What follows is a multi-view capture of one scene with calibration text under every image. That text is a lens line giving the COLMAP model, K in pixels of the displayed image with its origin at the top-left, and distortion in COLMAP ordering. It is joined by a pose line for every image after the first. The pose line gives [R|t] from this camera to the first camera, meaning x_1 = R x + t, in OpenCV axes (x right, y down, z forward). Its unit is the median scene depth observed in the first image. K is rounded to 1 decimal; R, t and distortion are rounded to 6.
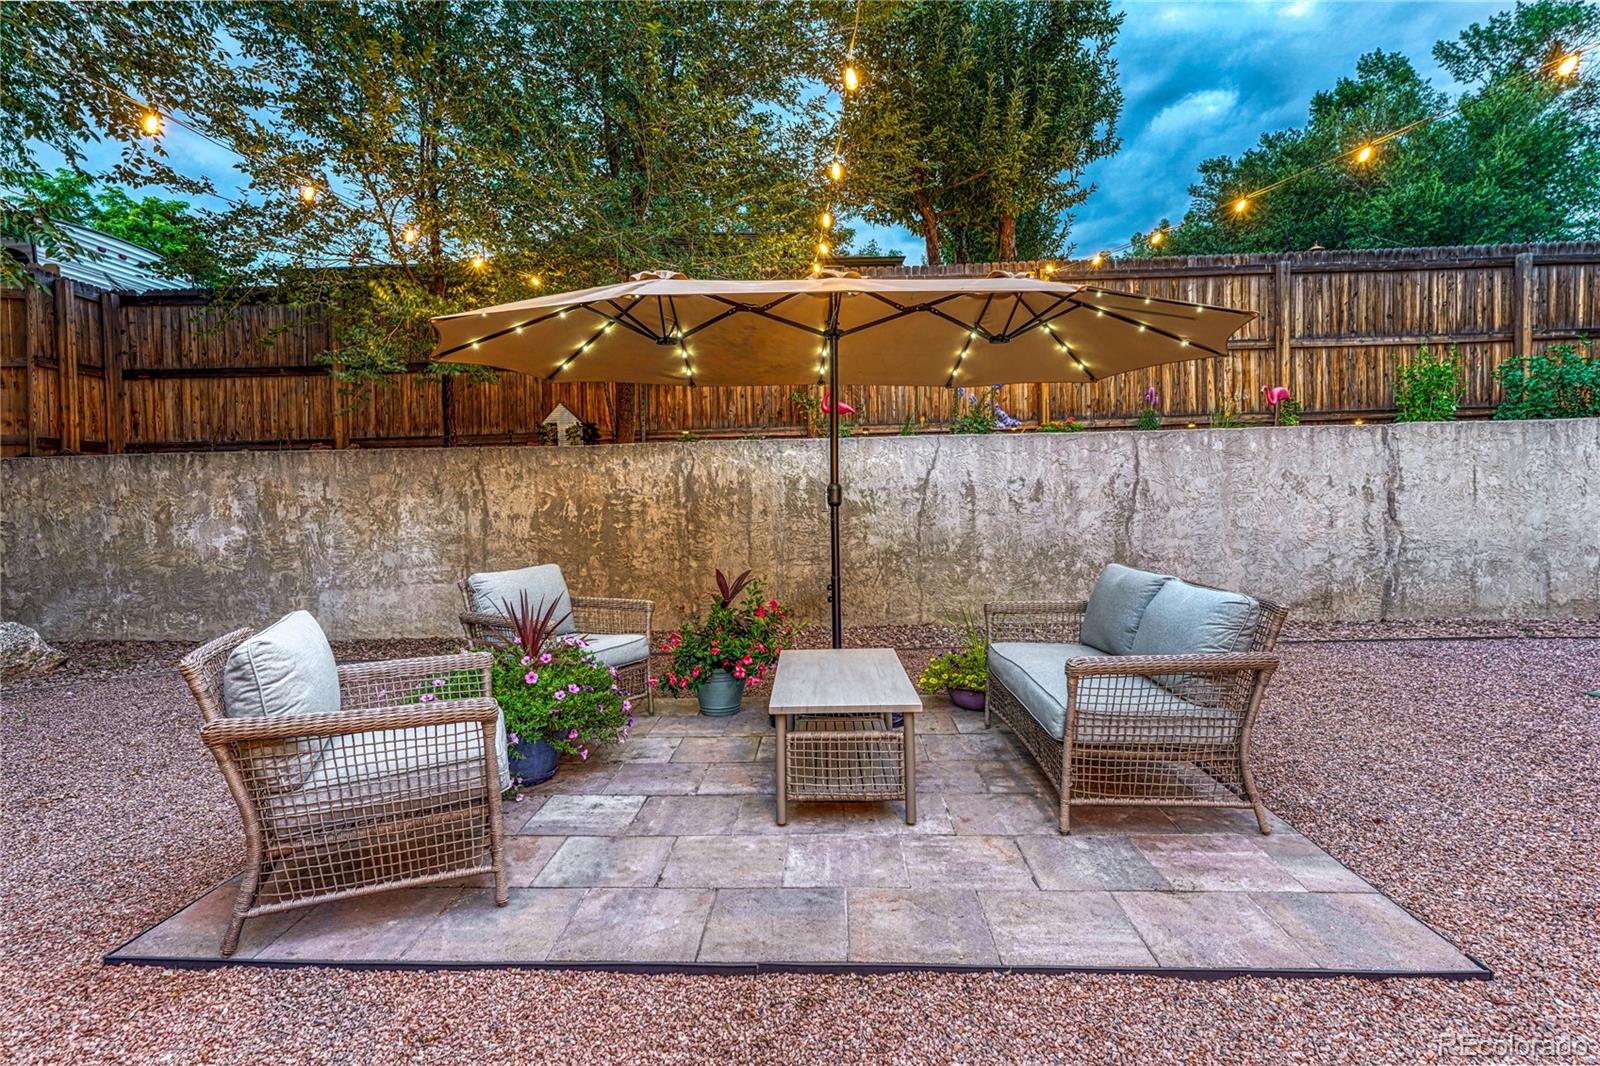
lens RADIAL K [[809.4, 0, 800.1], [0, 809.4, 519.5], [0, 0, 1]] dist [0.002164, 0.000372]
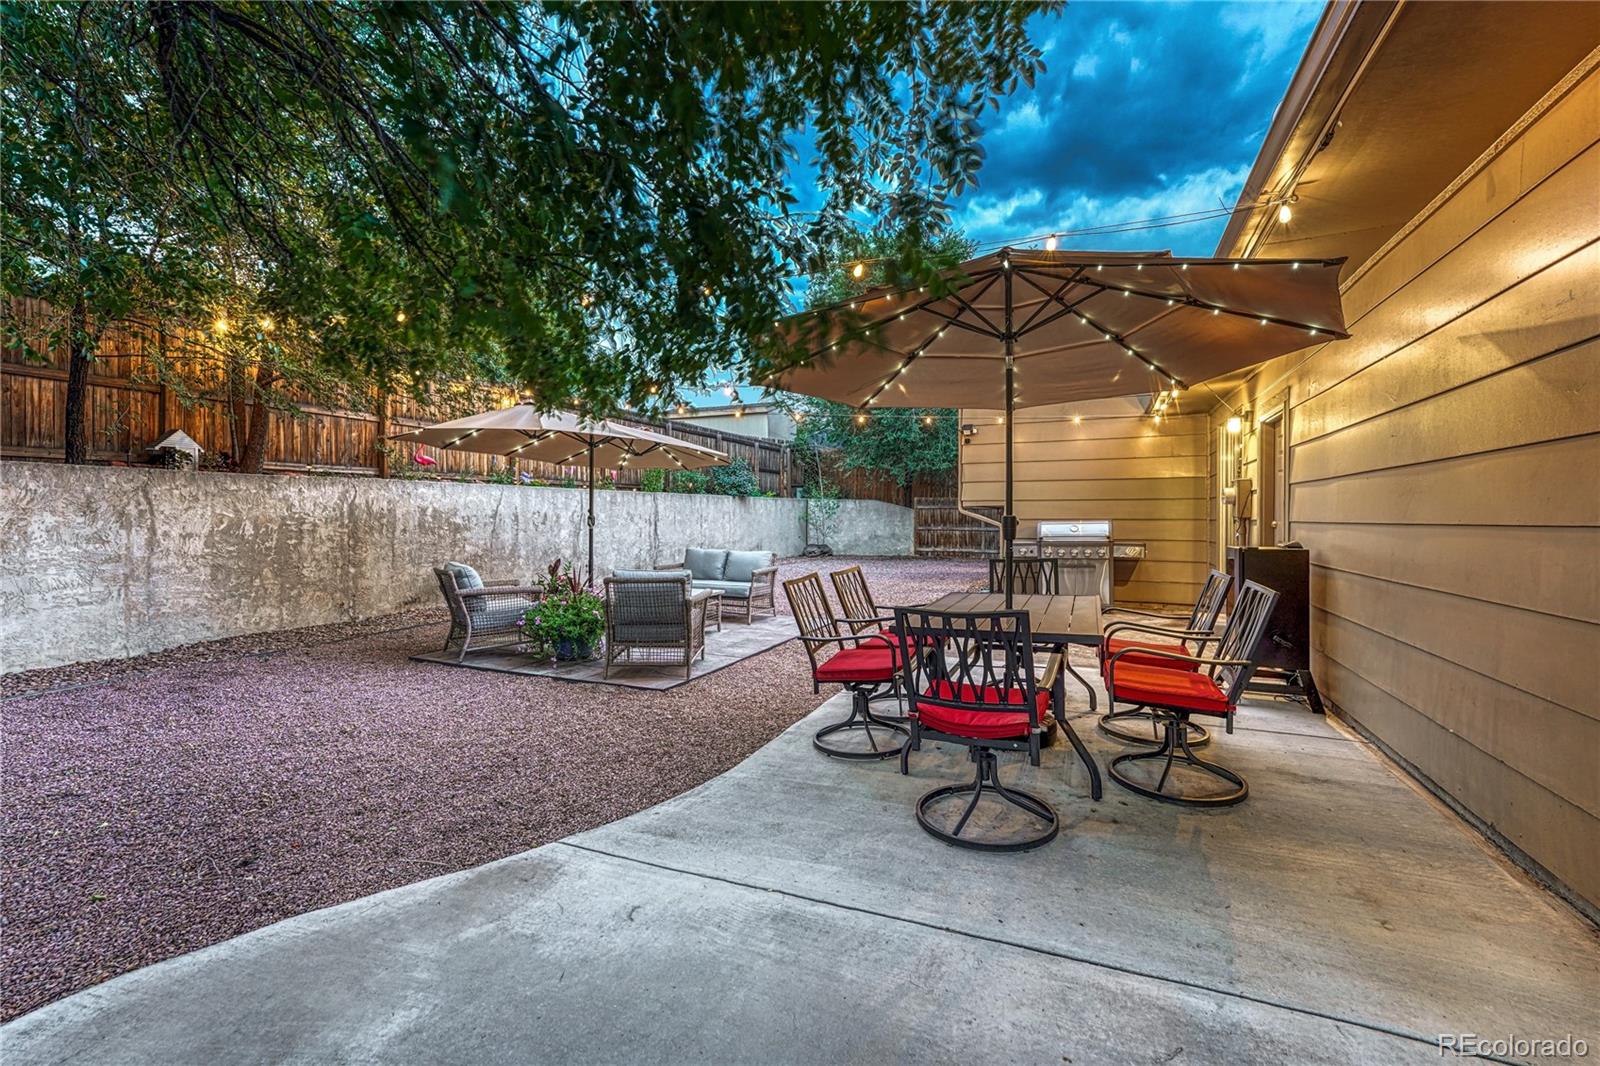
lens RADIAL K [[653.5, 0, 803.1], [0, 653.5, 516.2], [0, 0, 1]] dist [-0.001374, 0.000134]
pose [[0.367332, 0.018790, 0.929900, -0.860161], [0.016508, 0.999507, -0.026718, 0.007696], [-0.929943, 0.025166, 0.366841, -0.081346]]
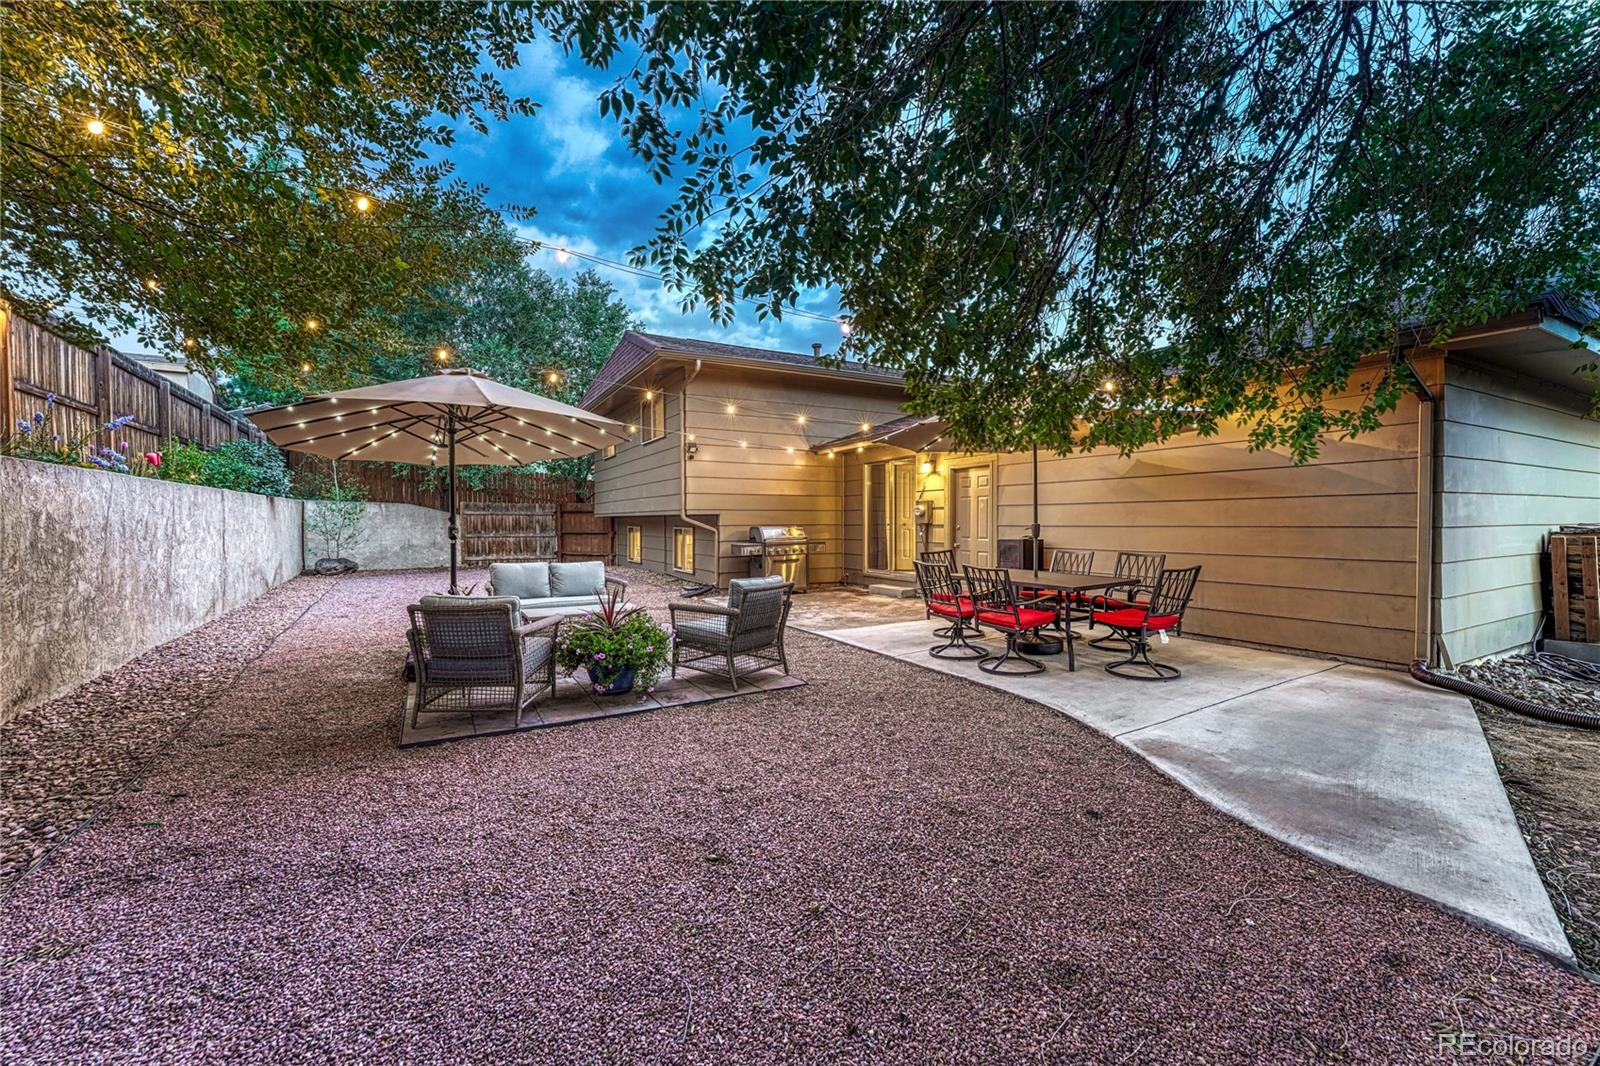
lens RADIAL K [[635.9, 0, 800.0], [0, 635.9, 533.0], [0, 0, 1]] dist [-0.003054, -0.000097]
pose [[-0.527144, 0.002953, 0.849771, -0.892754], [0.033771, 0.999277, 0.017477, -0.017852], [-0.849105, 0.037911, -0.526862, 0.701180]]
